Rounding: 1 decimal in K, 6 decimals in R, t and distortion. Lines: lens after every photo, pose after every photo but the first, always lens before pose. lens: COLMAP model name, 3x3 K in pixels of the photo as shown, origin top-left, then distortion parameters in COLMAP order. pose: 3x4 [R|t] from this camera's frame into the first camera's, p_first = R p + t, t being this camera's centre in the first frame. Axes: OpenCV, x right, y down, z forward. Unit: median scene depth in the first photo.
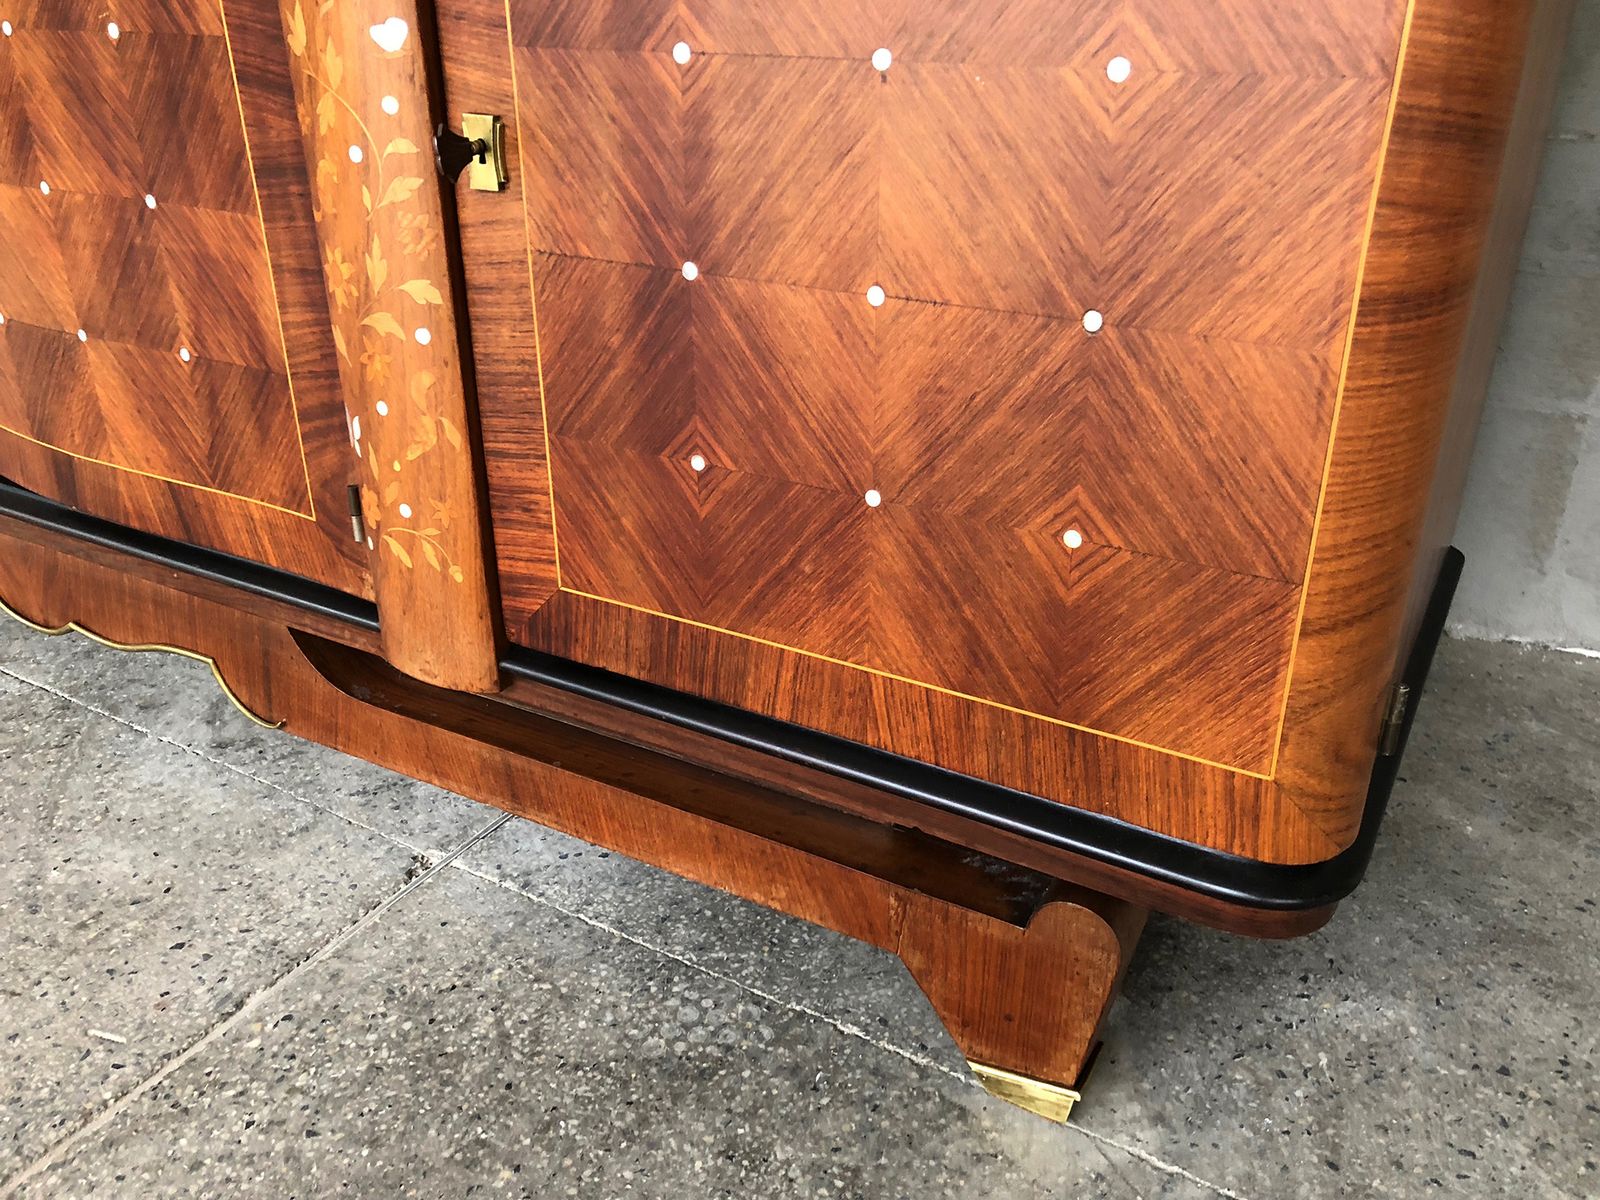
lens RADIAL K [[1307.8, 0, 801.8], [0, 1307.8, 581.1], [0, 0, 1]] dist [0.024626, -0.011810]
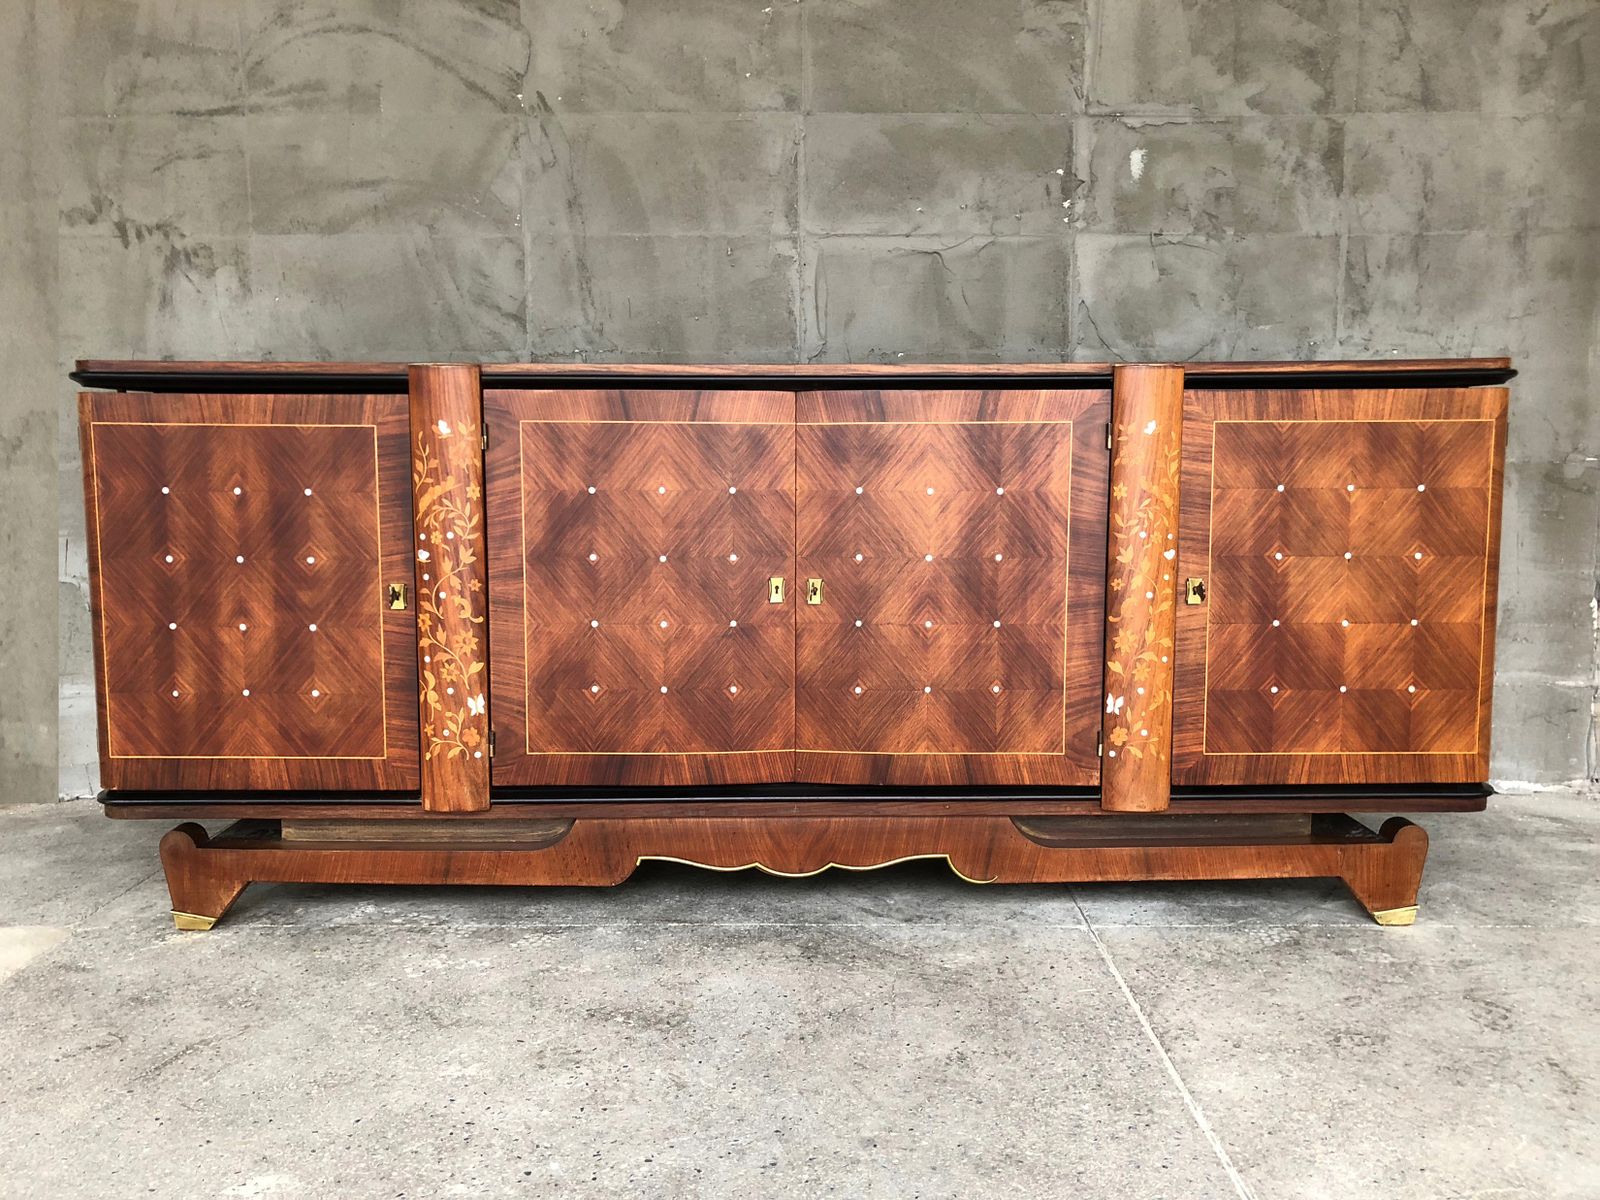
lens RADIAL K [[1310.4, 0, 785.2], [0, 1310.4, 593.2], [0, 0, 1]] dist [0.019232, -0.002875]
pose [[0.863635, -0.052447, 0.501382, -2.125051], [0.216633, 0.936670, -0.275171, 0.235614], [-0.455197, 0.346263, 0.820303, -0.815231]]
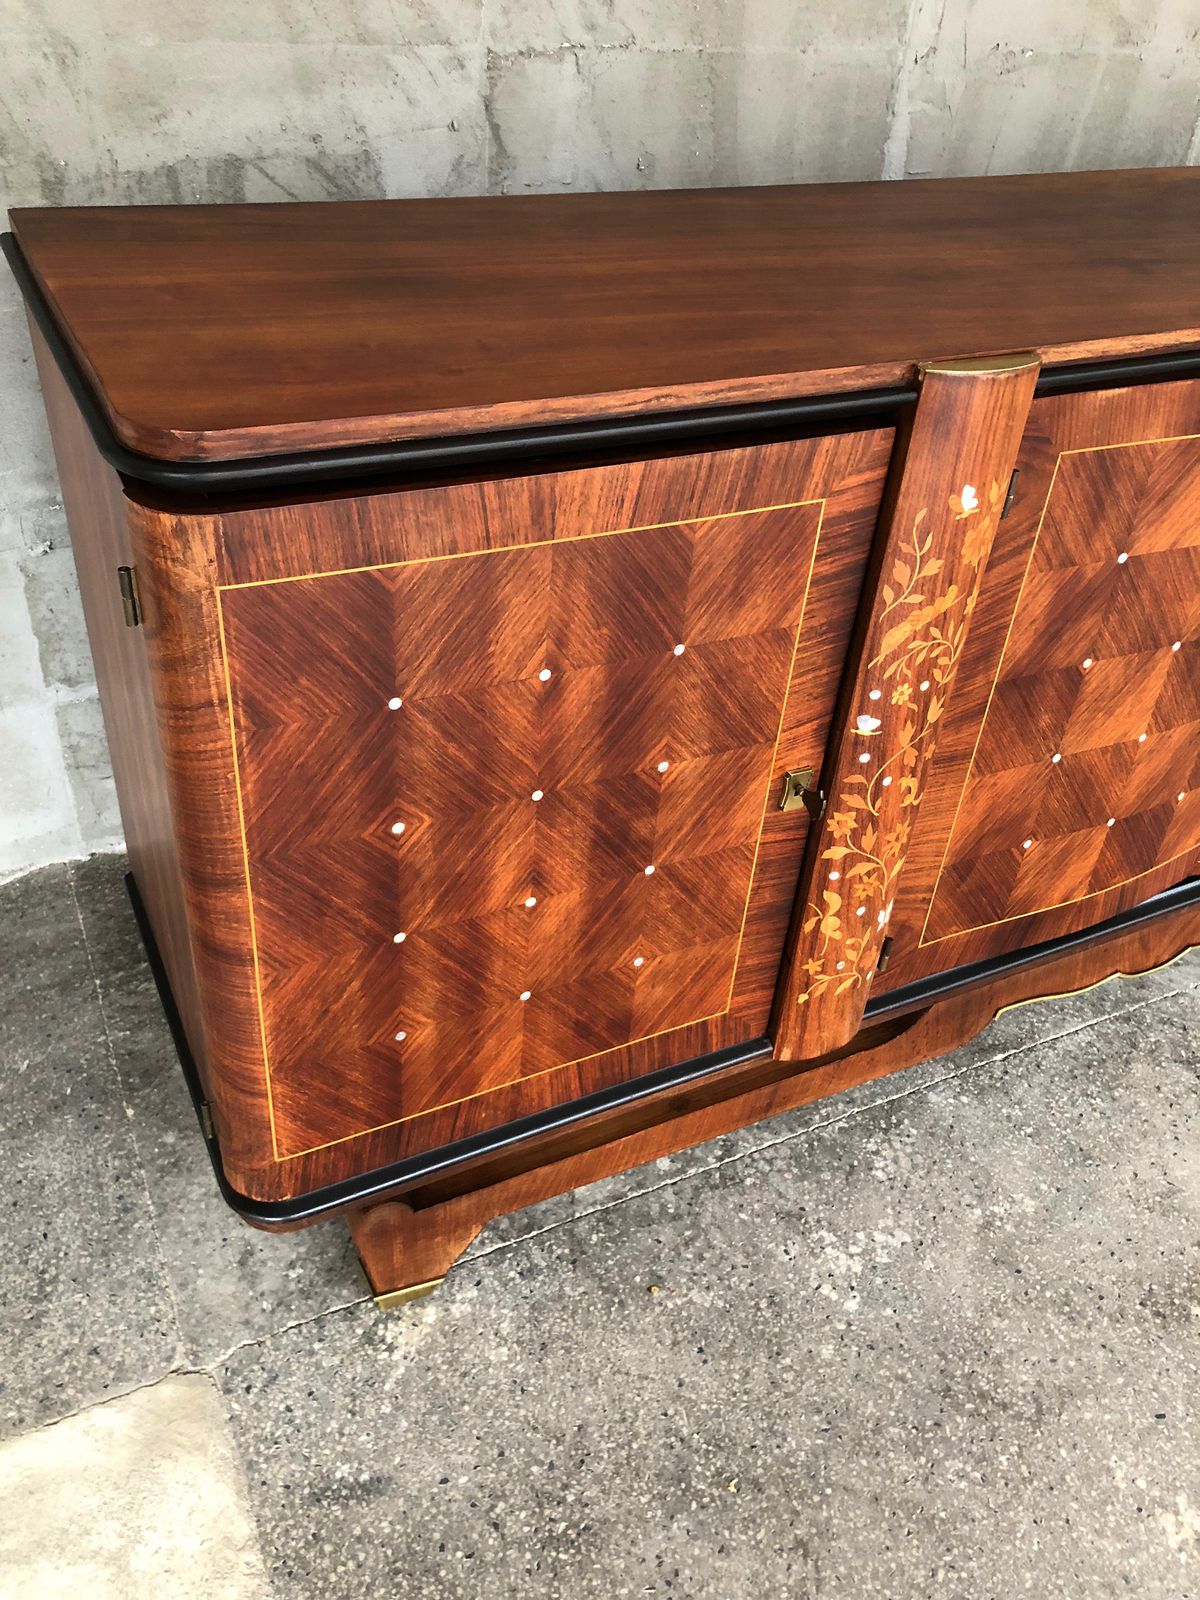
lens RADIAL K [[1310.4, 0, 604.3], [0, 1310.4, 788.1], [0, 0, 1]] dist [0.019232, -0.002875]
pose [[0.544092, -0.458857, 0.702434, -2.560975], [0.300317, 0.888242, 0.347614, -1.126345], [-0.783437, 0.021819, 0.621088, 0.878942]]
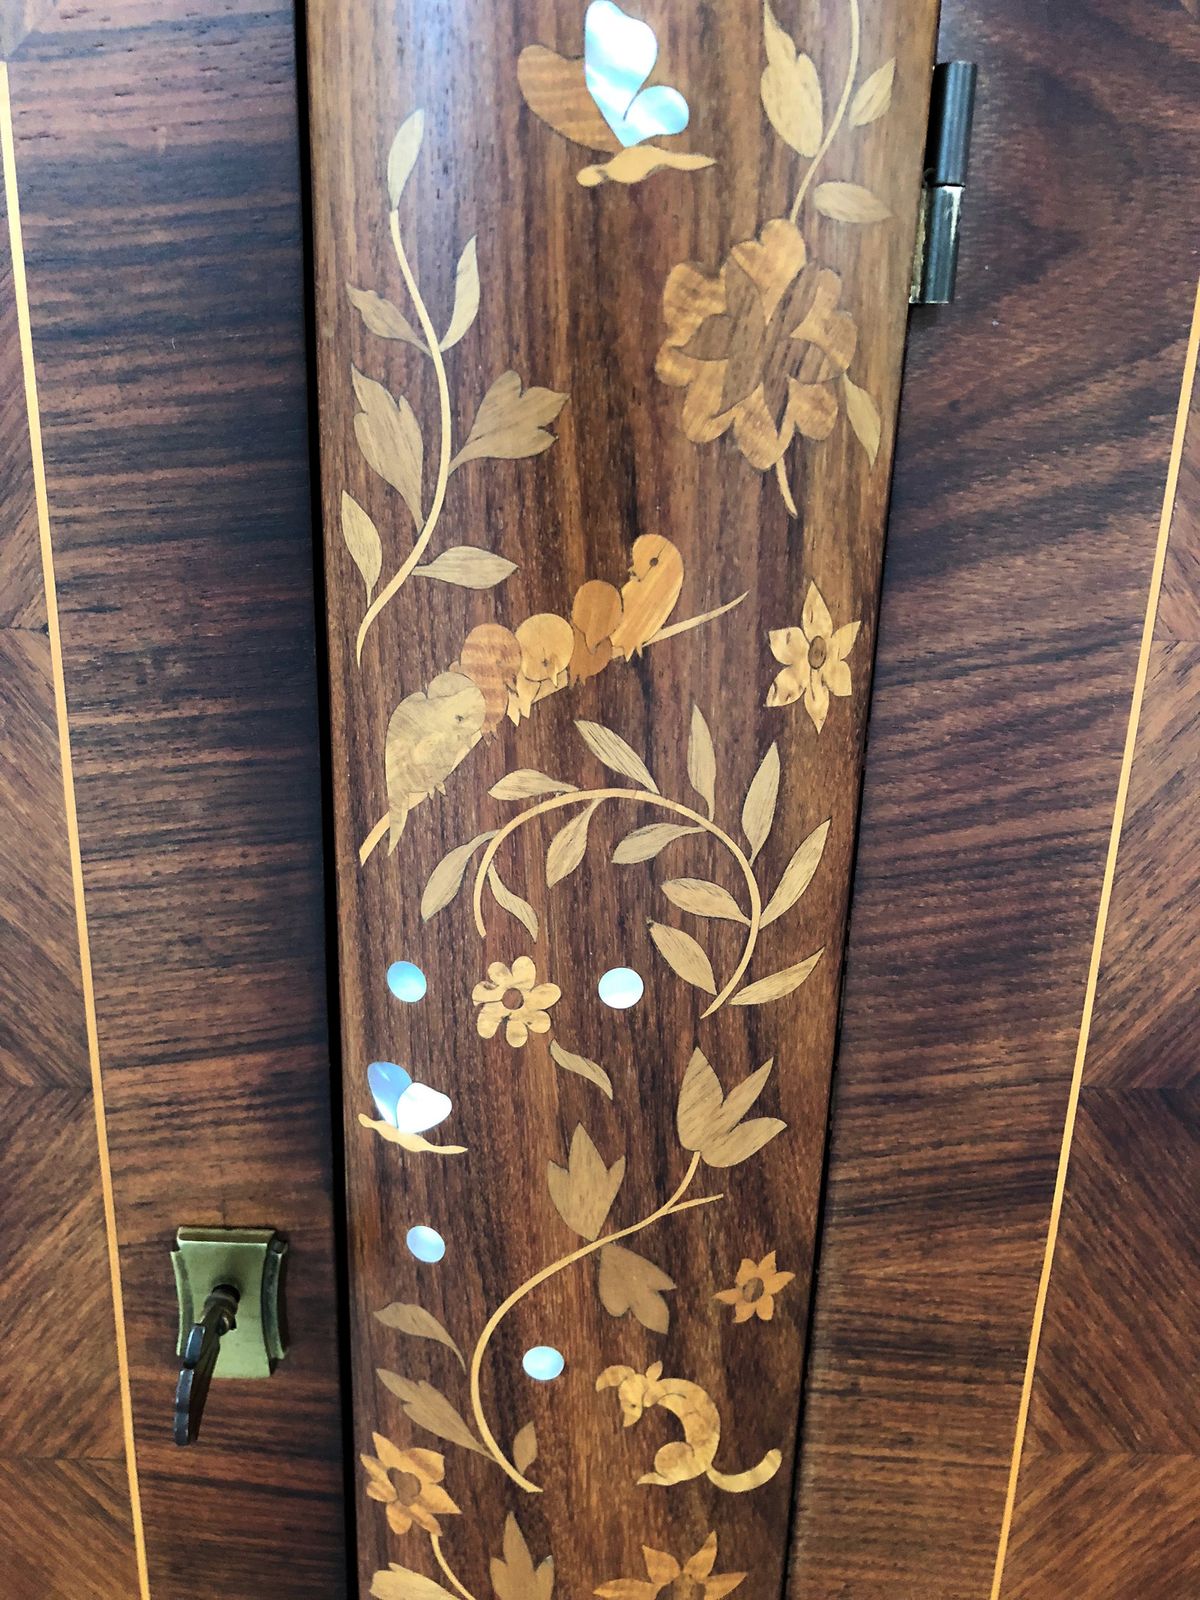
lens RADIAL K [[1309.6, 0, 600.0], [0, 1309.6, 800.0], [0, 0, 1]] dist [0.020159, -0.004300]
pose [[0.854954, -0.131715, 0.501702, -1.593285], [0.195602, 0.977683, -0.076650, -0.693283], [-0.480409, 0.163666, 0.861638, 1.151387]]
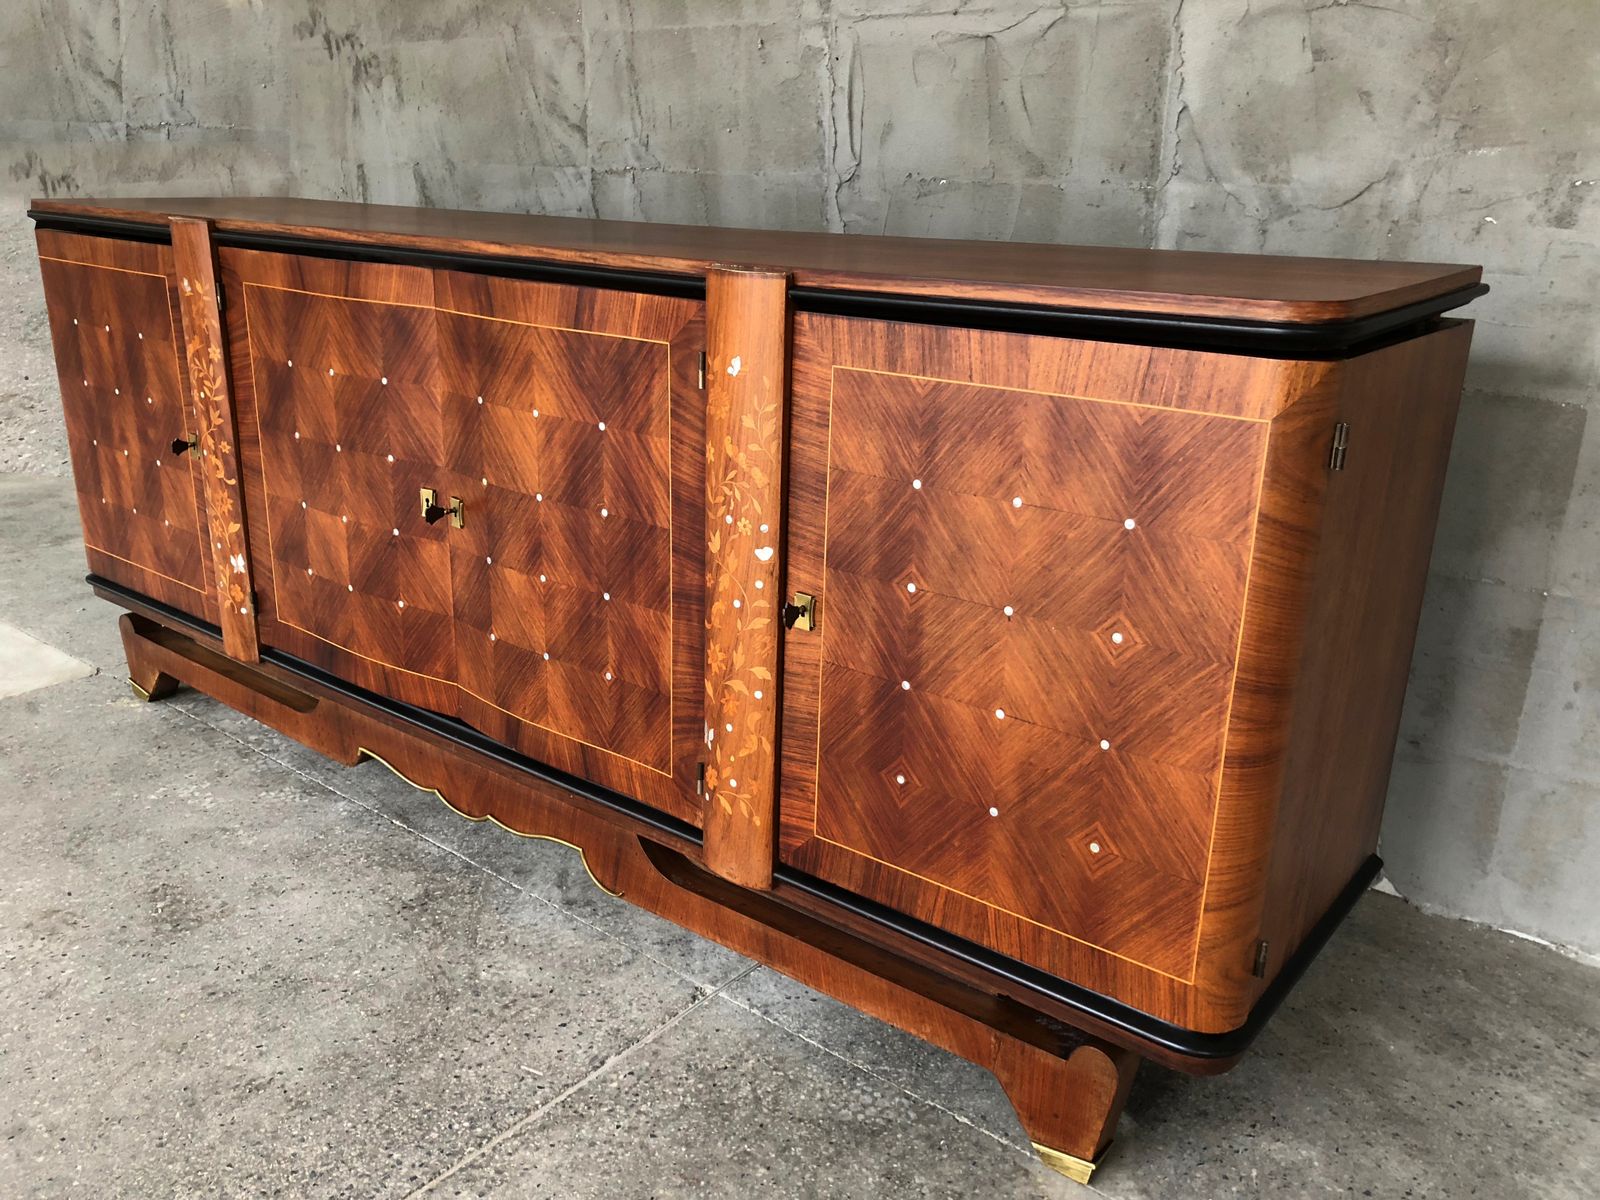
lens RADIAL K [[1310.4, 0, 785.2], [0, 1310.4, 593.2], [0, 0, 1]] dist [0.019232, -0.002875]
pose [[0.989032, 0.070412, -0.129841, -0.017363], [-0.086882, 0.988232, -0.125891, -0.092738], [0.119449, 0.135791, 0.983510, -0.796051]]
